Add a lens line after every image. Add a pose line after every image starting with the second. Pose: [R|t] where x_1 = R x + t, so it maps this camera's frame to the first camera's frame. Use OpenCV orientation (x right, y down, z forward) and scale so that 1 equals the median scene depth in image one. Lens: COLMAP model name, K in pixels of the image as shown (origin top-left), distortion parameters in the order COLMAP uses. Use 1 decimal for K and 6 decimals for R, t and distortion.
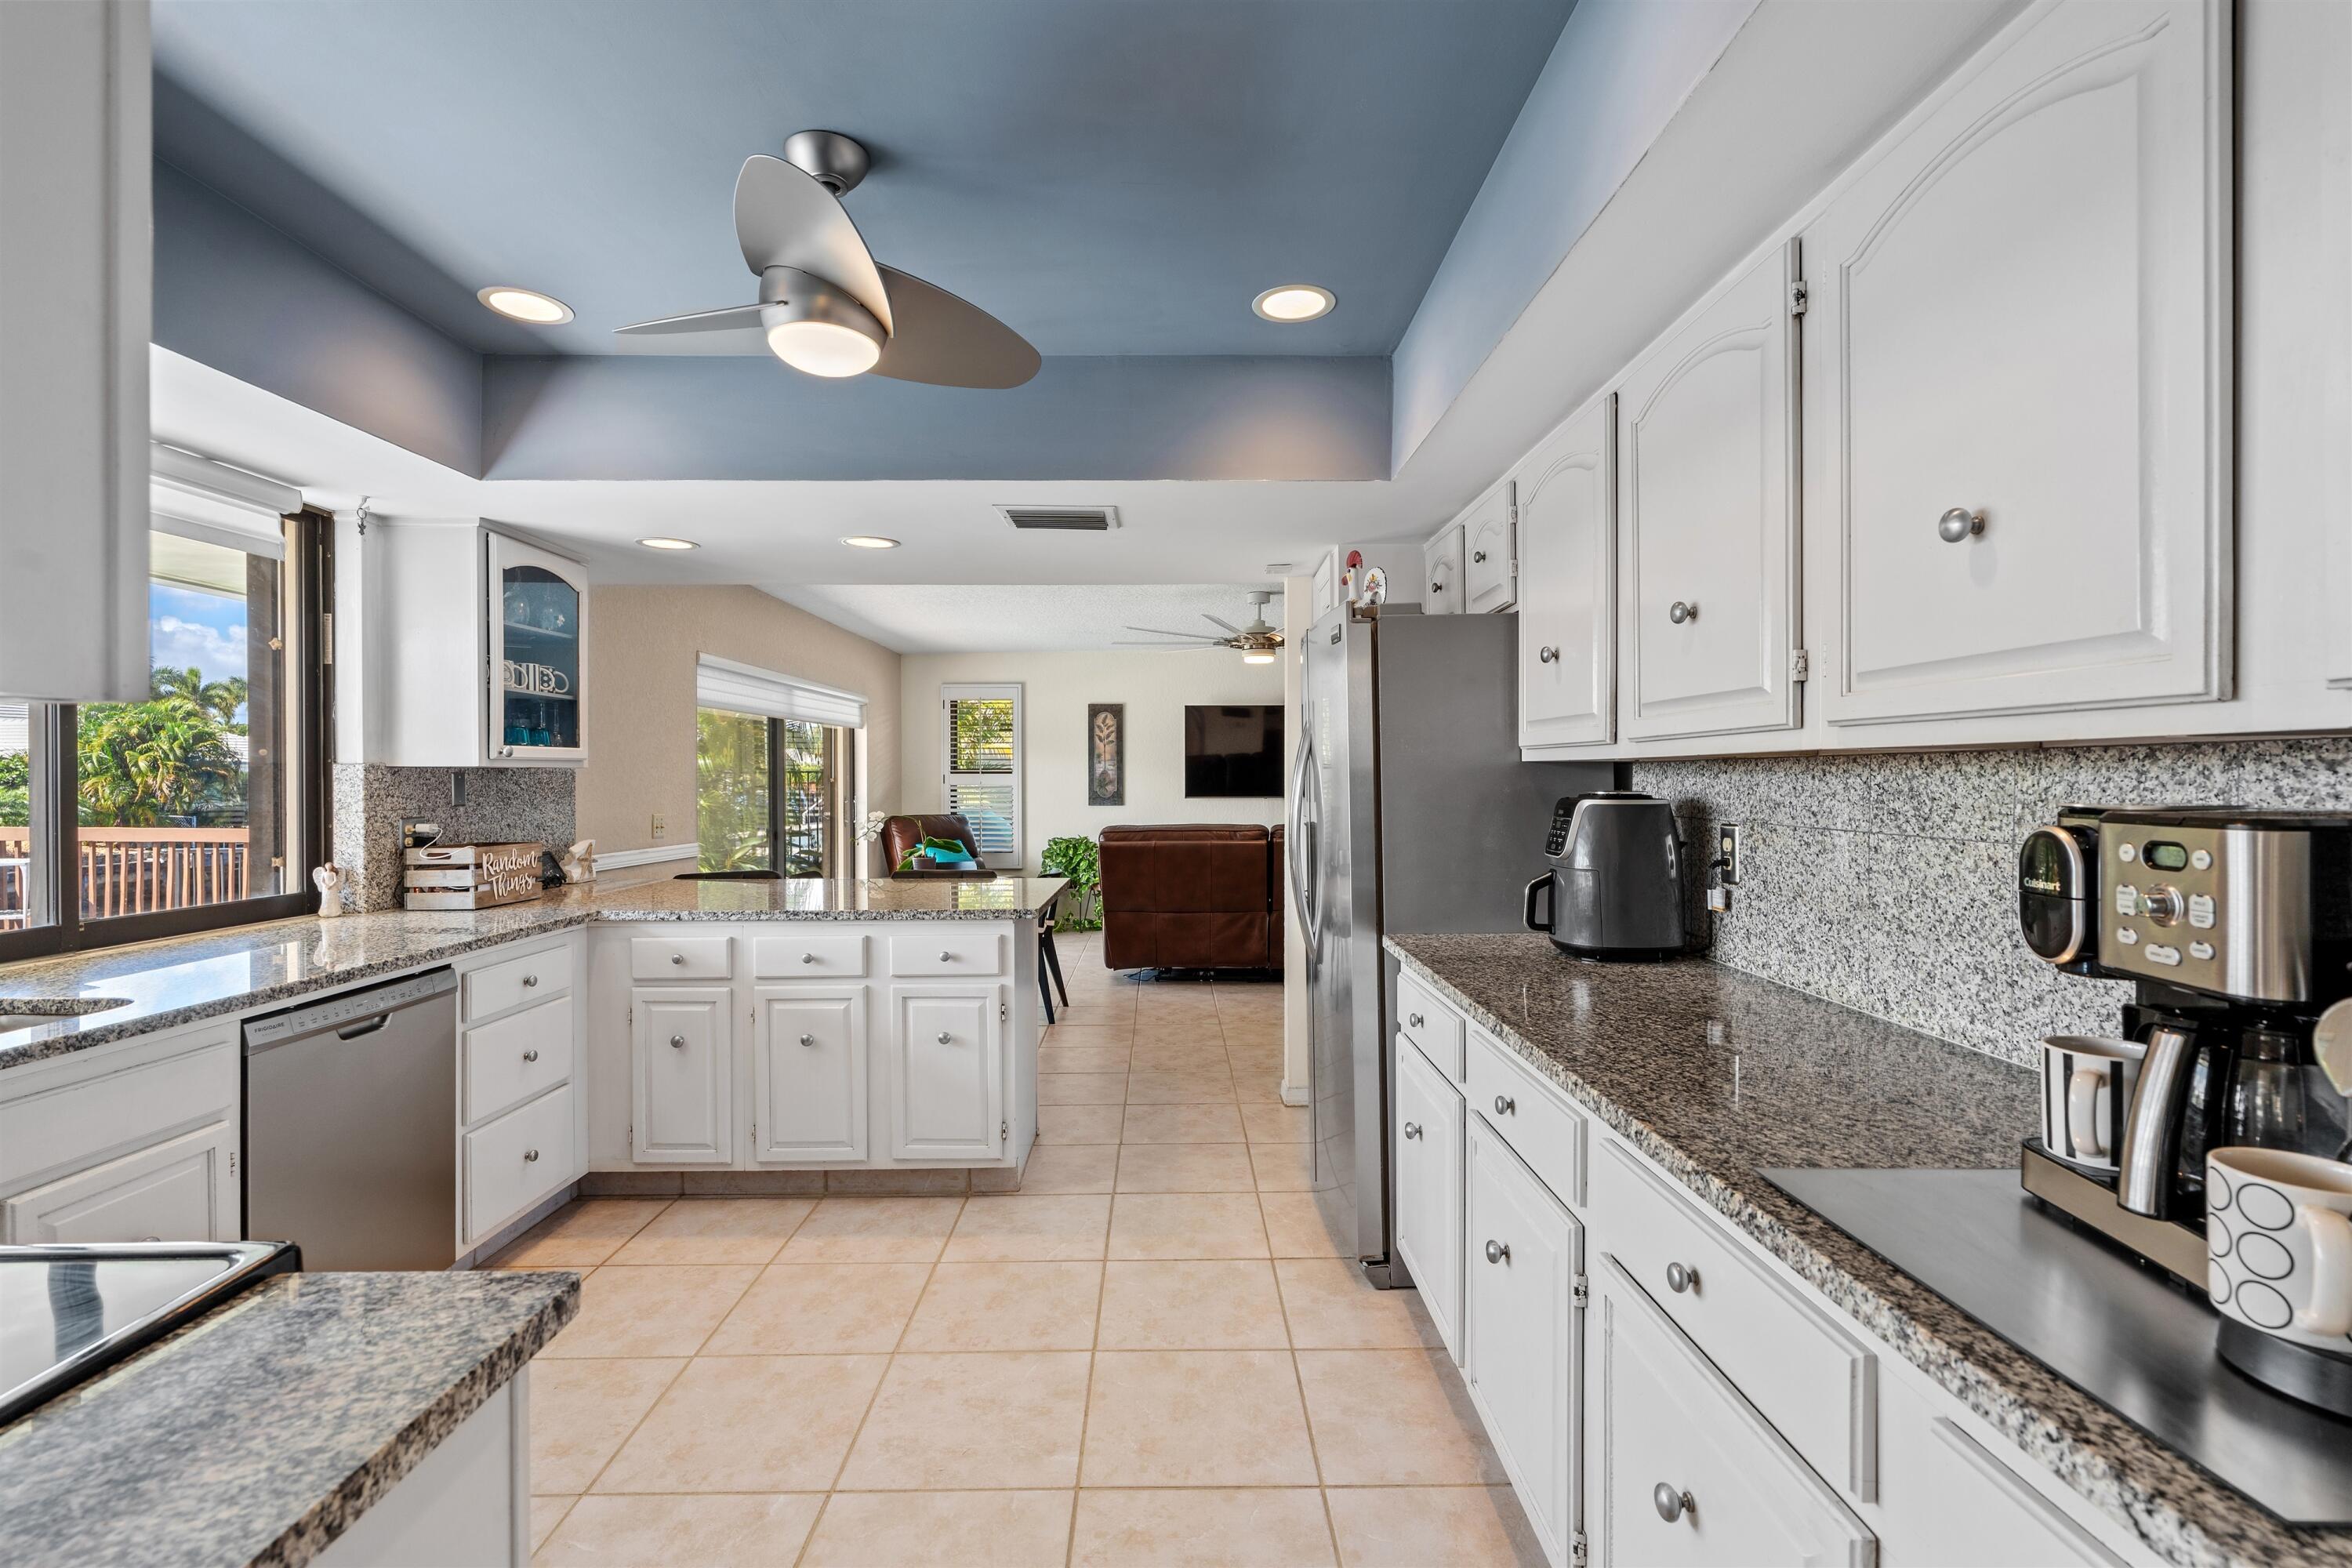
lens RADIAL K [[1057.9, 0, 1156.3], [0, 1057.9, 777.5], [0, 0, 1]] dist [-0.000810, -0.000573]
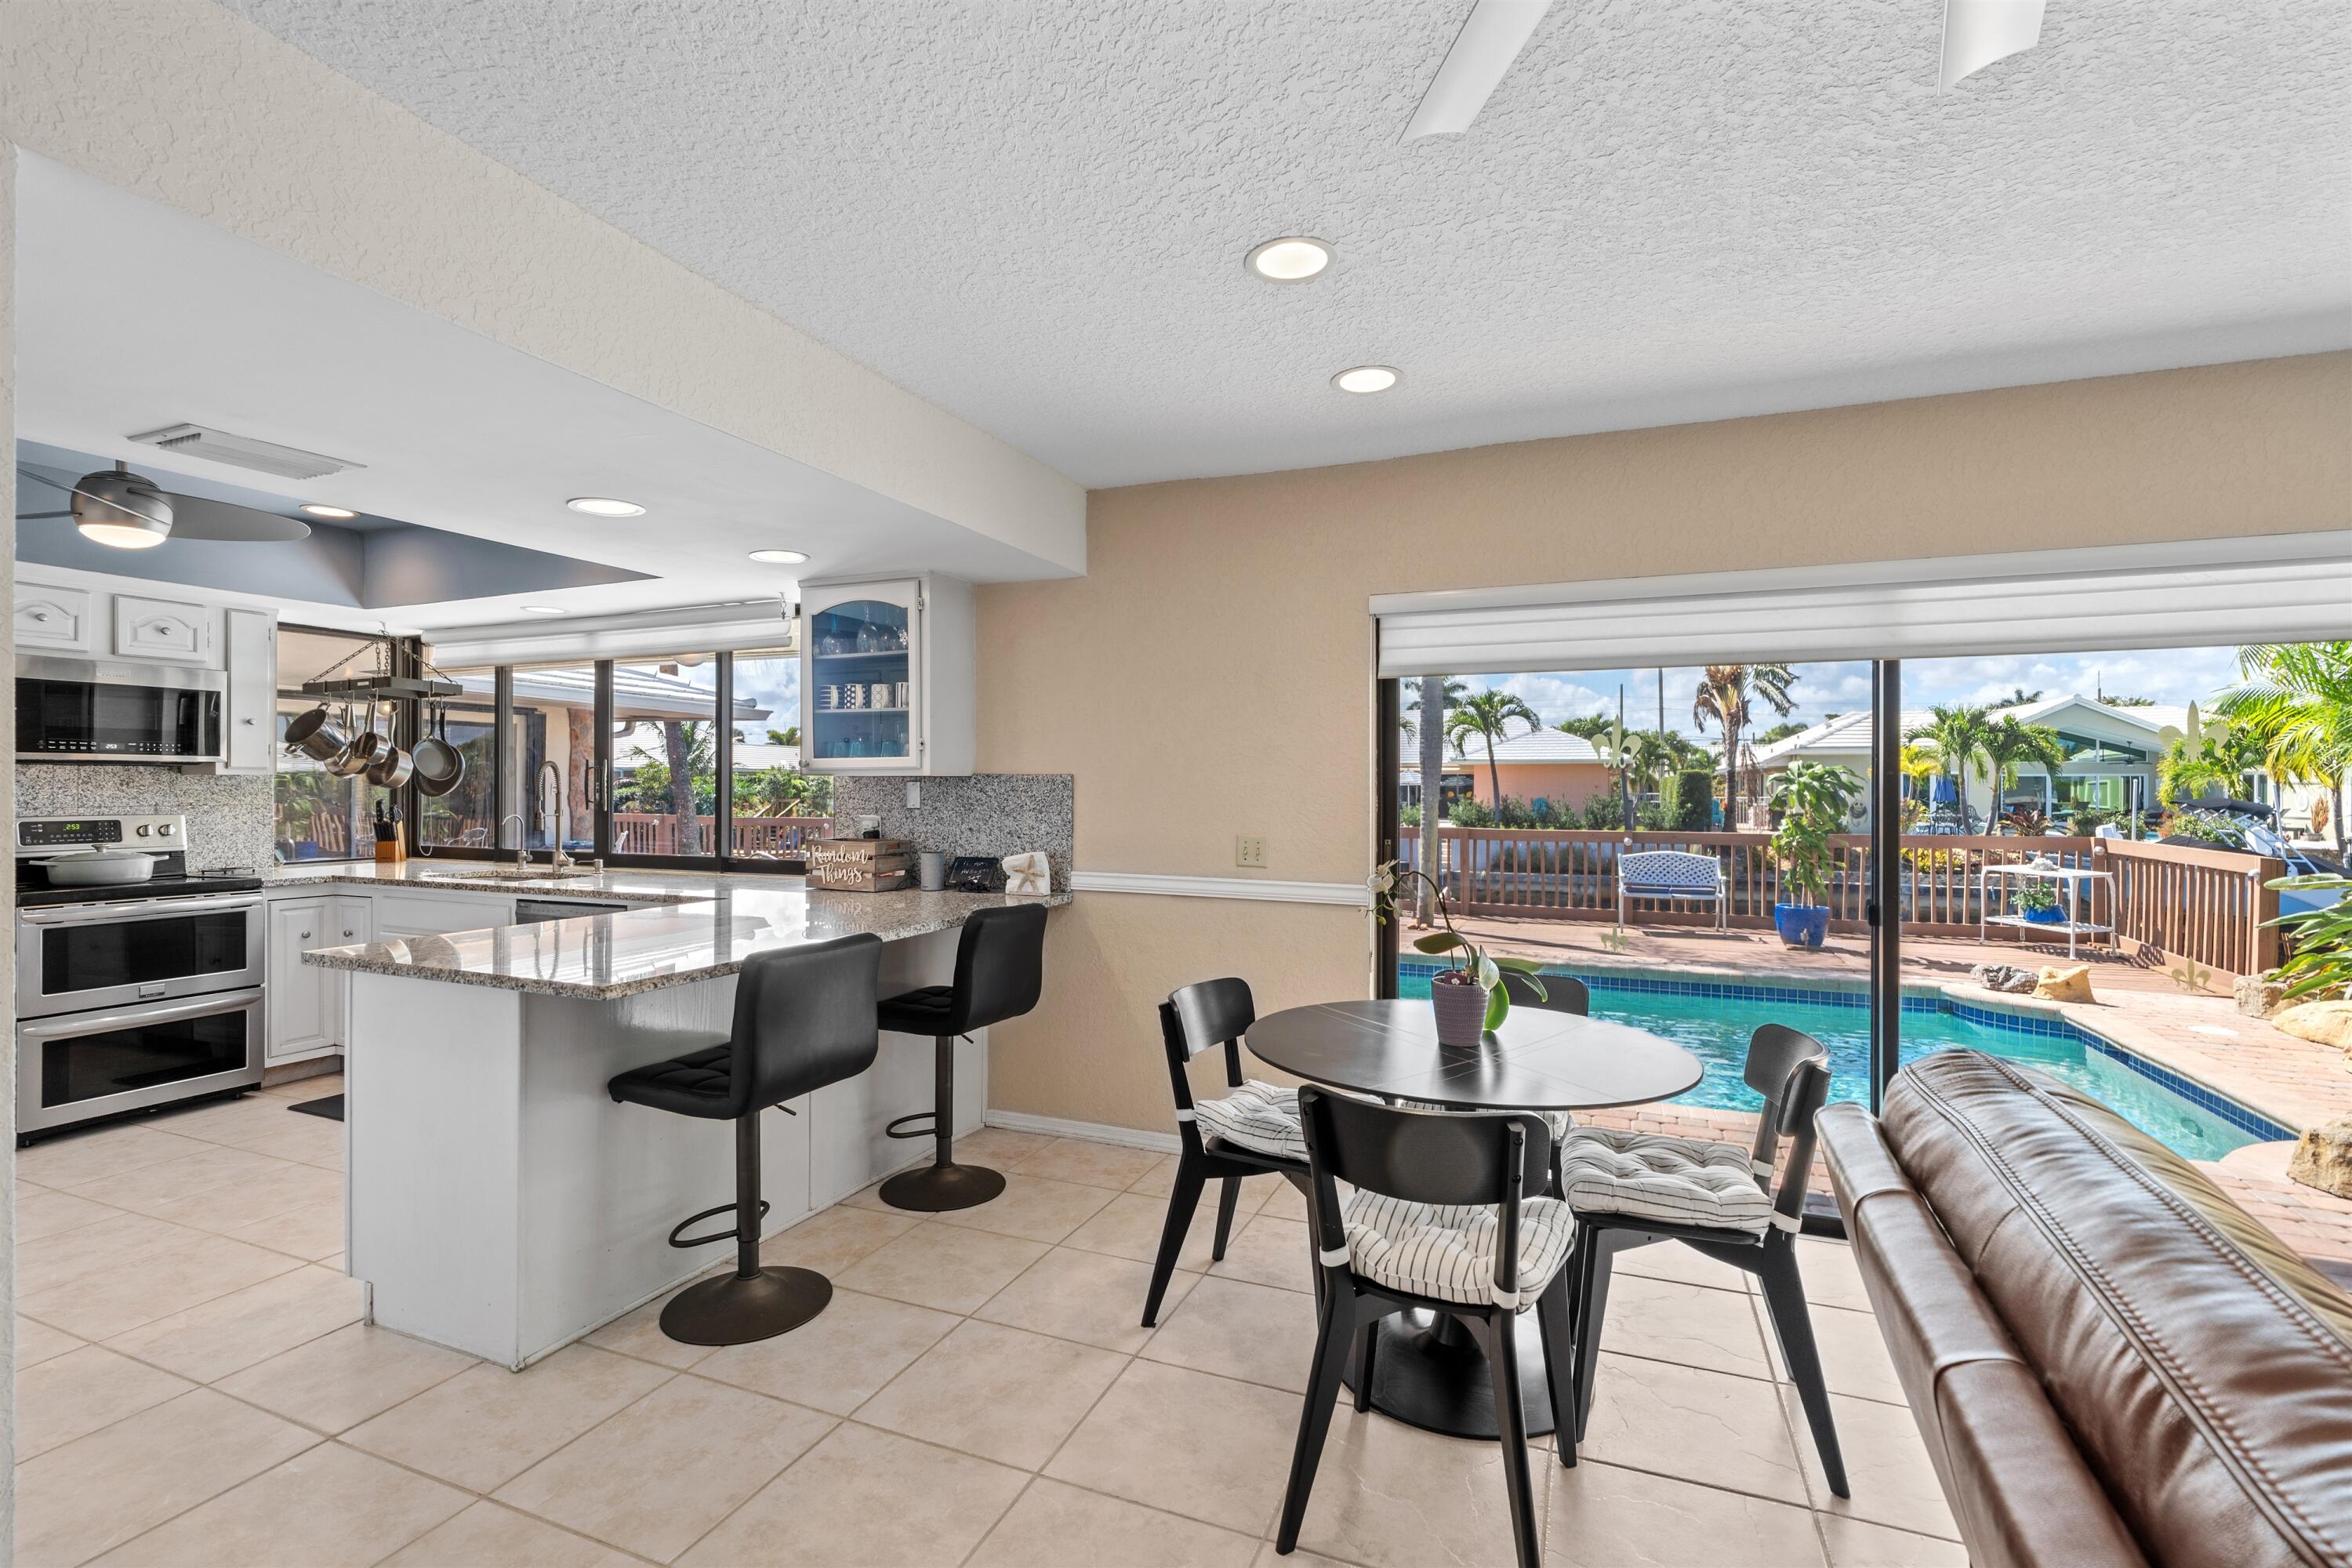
lens RADIAL K [[1057.9, 0, 1179.5], [0, 1057.9, 784.8], [0, 0, 1]] dist [-0.000810, -0.000573]
pose [[-0.371886, 0.000983, -0.928278, 0.143440], [-0.002716, 0.999994, 0.002147, -0.001451], [0.928275, 0.003320, -0.371881, 0.725446]]
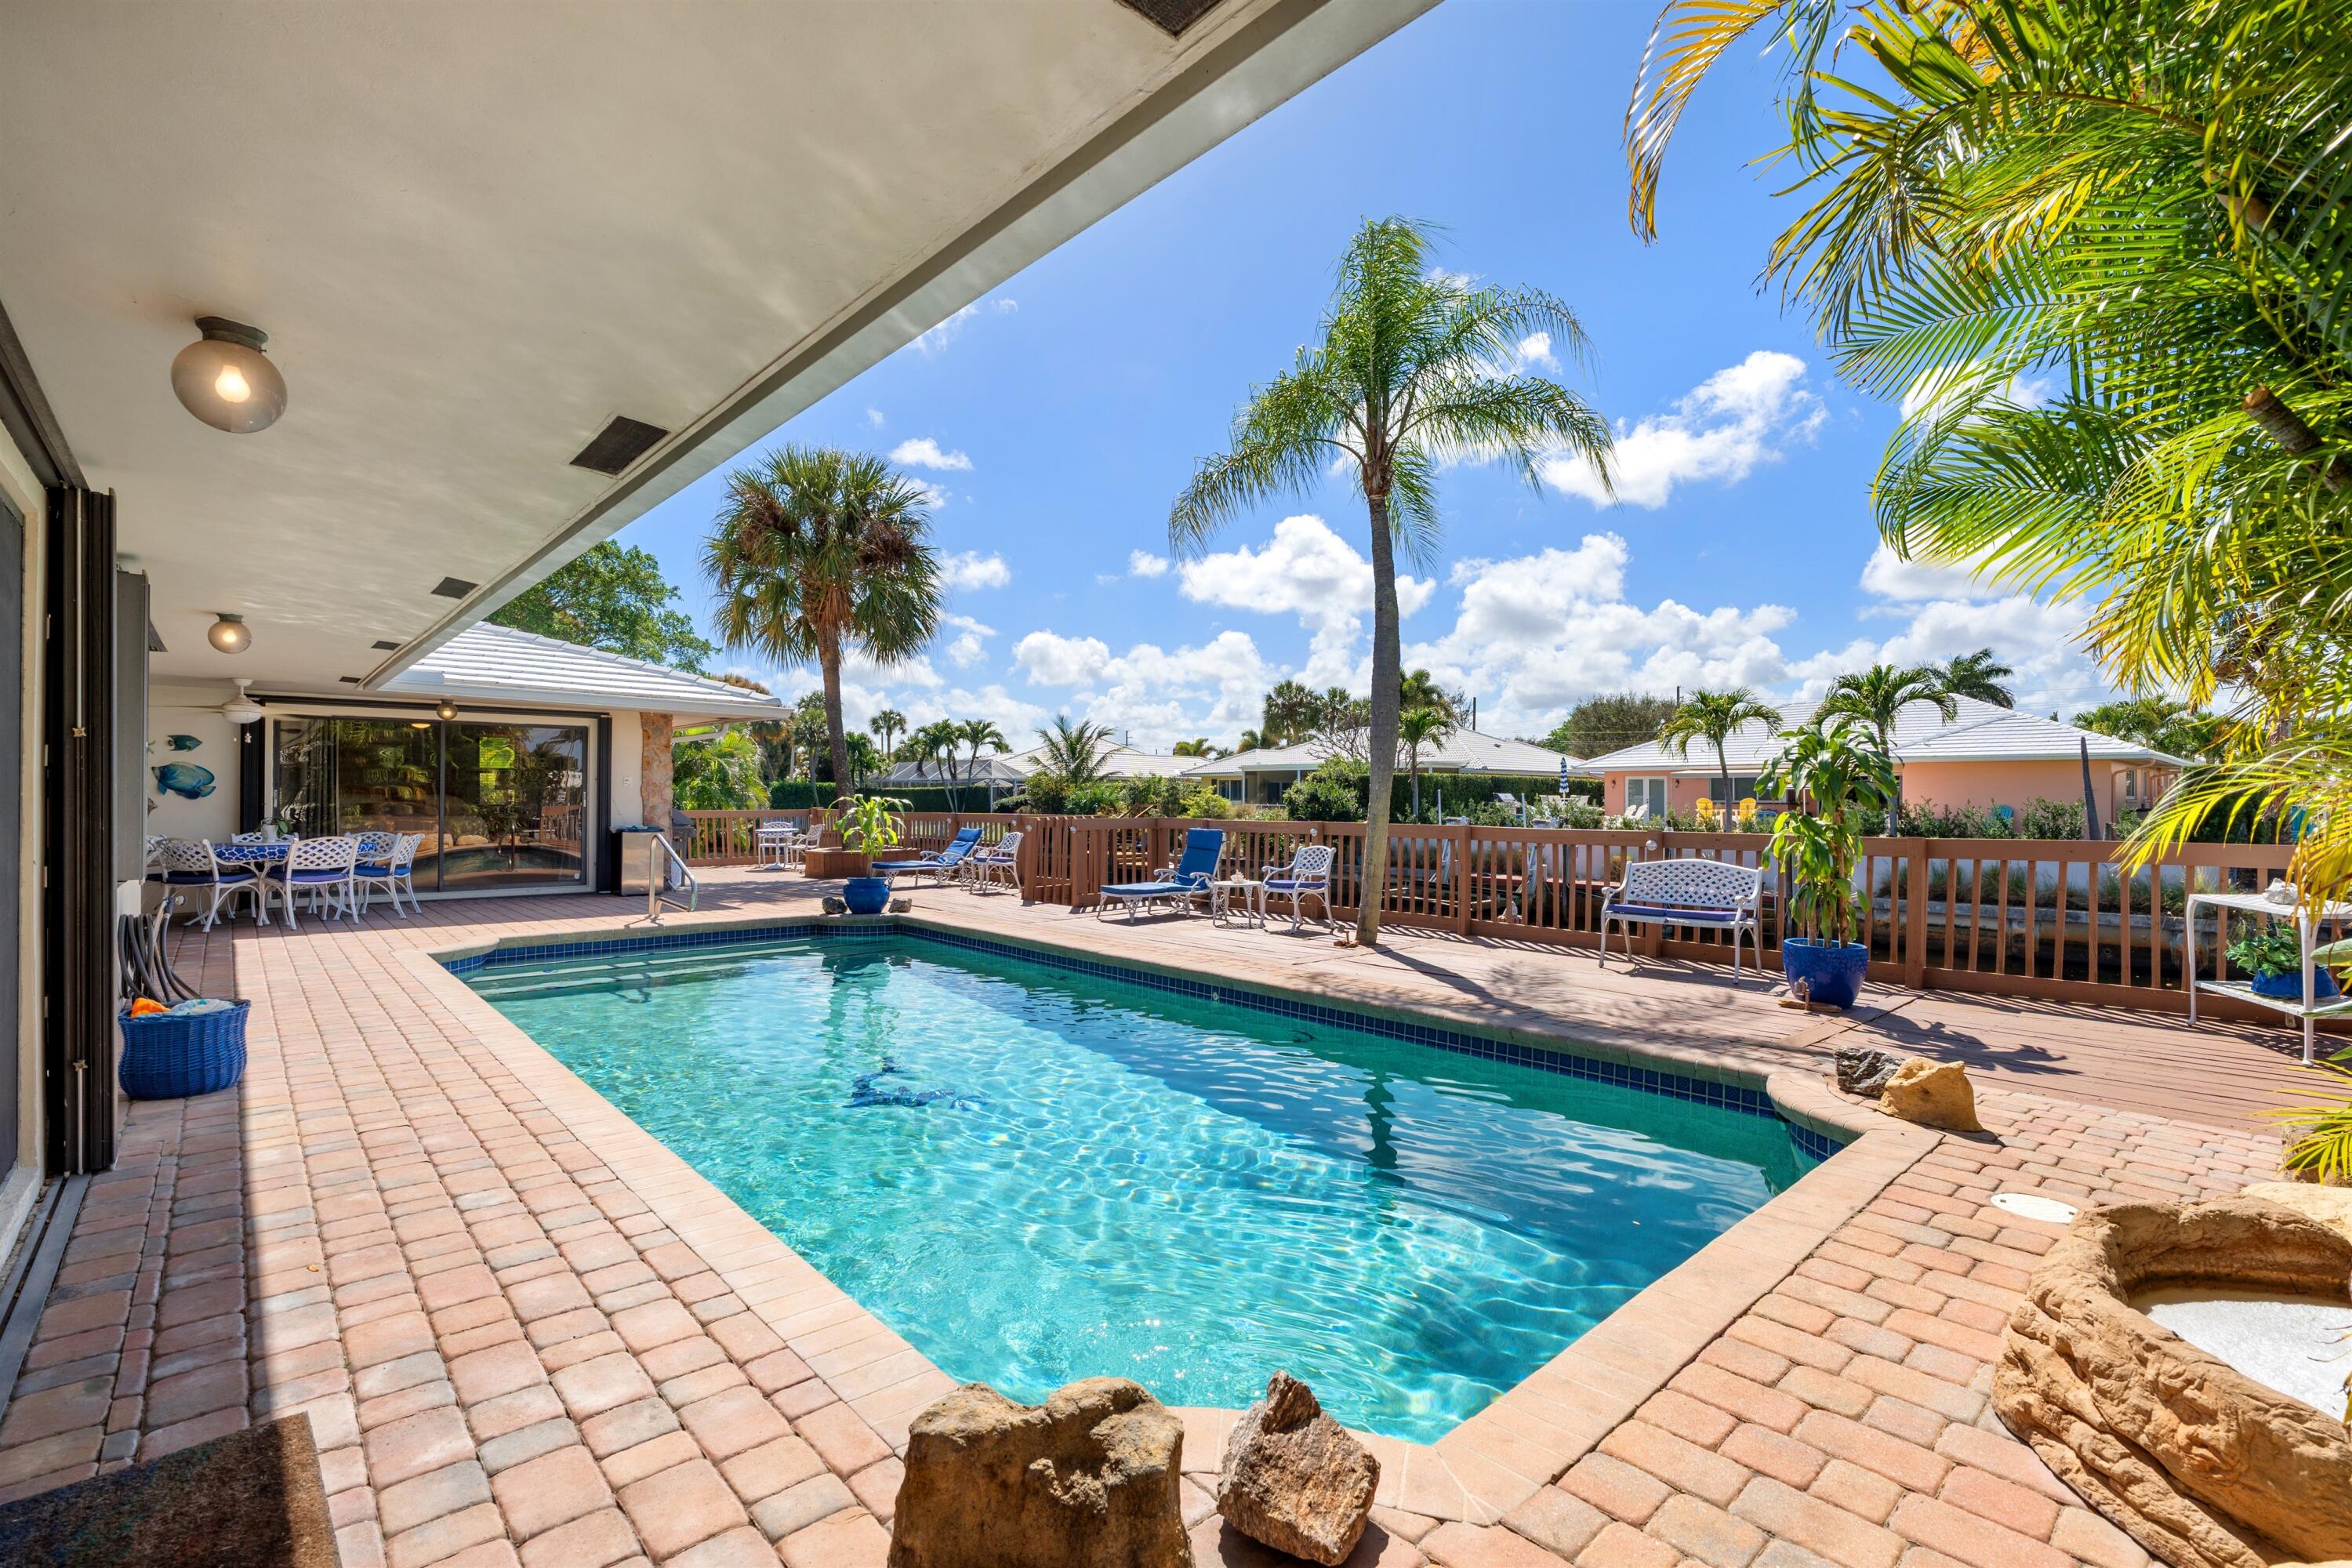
lens RADIAL K [[1057.9, 0, 1184.6], [0, 1057.9, 785.5], [0, 0, 1]] dist [-0.000810, -0.000573]
pose [[-0.736287, -0.006329, -0.676640, -0.391288], [-0.002083, 0.999973, -0.007087, 0.026821], [0.676666, -0.003809, -0.736280, 1.263278]]
